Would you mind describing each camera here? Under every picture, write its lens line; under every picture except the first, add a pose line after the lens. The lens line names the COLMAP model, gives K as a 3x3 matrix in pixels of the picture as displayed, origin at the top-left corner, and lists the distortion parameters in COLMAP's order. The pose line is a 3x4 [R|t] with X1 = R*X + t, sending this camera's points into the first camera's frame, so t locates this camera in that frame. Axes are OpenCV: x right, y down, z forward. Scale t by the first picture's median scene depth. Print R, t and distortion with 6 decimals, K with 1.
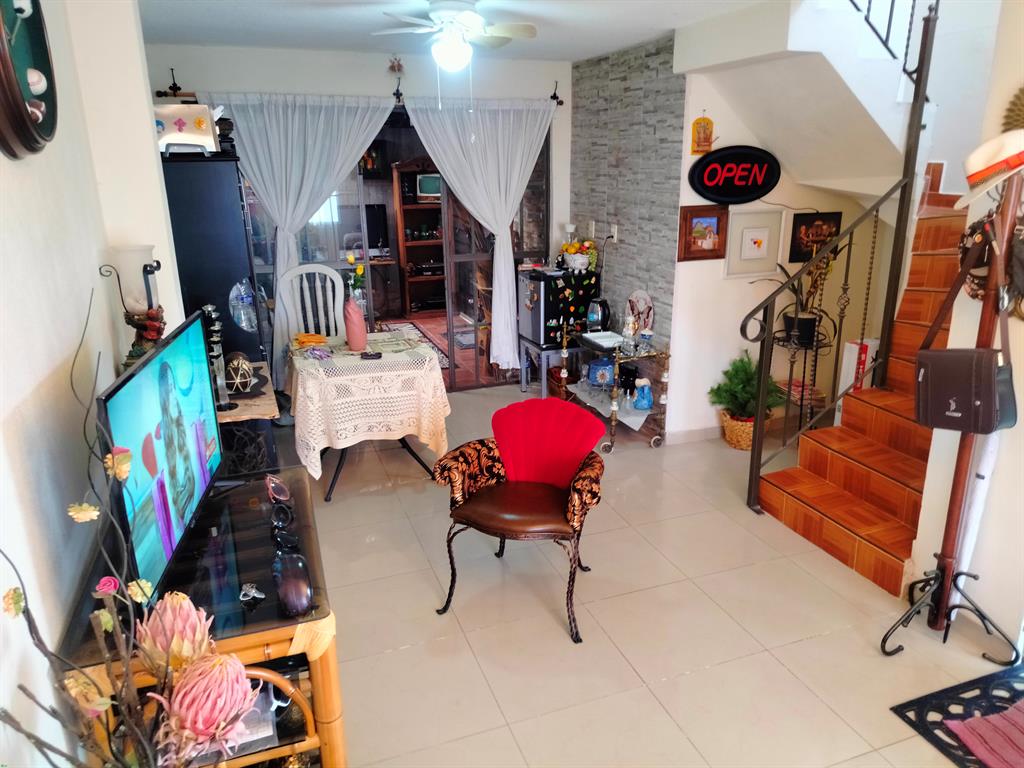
lens RADIAL K [[723.6, 0, 519.1], [0, 723.6, 380.4], [0, 0, 1]] dist [0.070117, -0.082546]
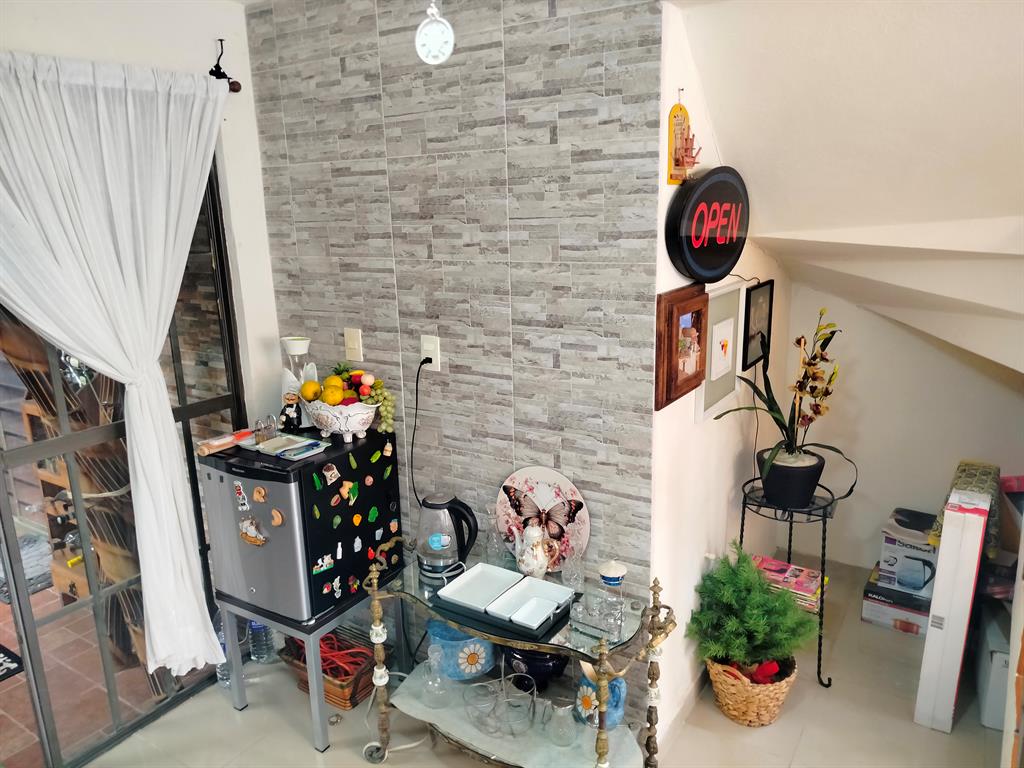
lens RADIAL K [[723.6, 0, 519.1], [0, 723.6, 380.4], [0, 0, 1]] dist [0.070117, -0.082546]
pose [[0.802241, -0.157098, 0.575960, -0.102999], [0.197694, 0.980231, -0.007996, -0.171699], [-0.563318, 0.120278, 0.817439, 0.586253]]
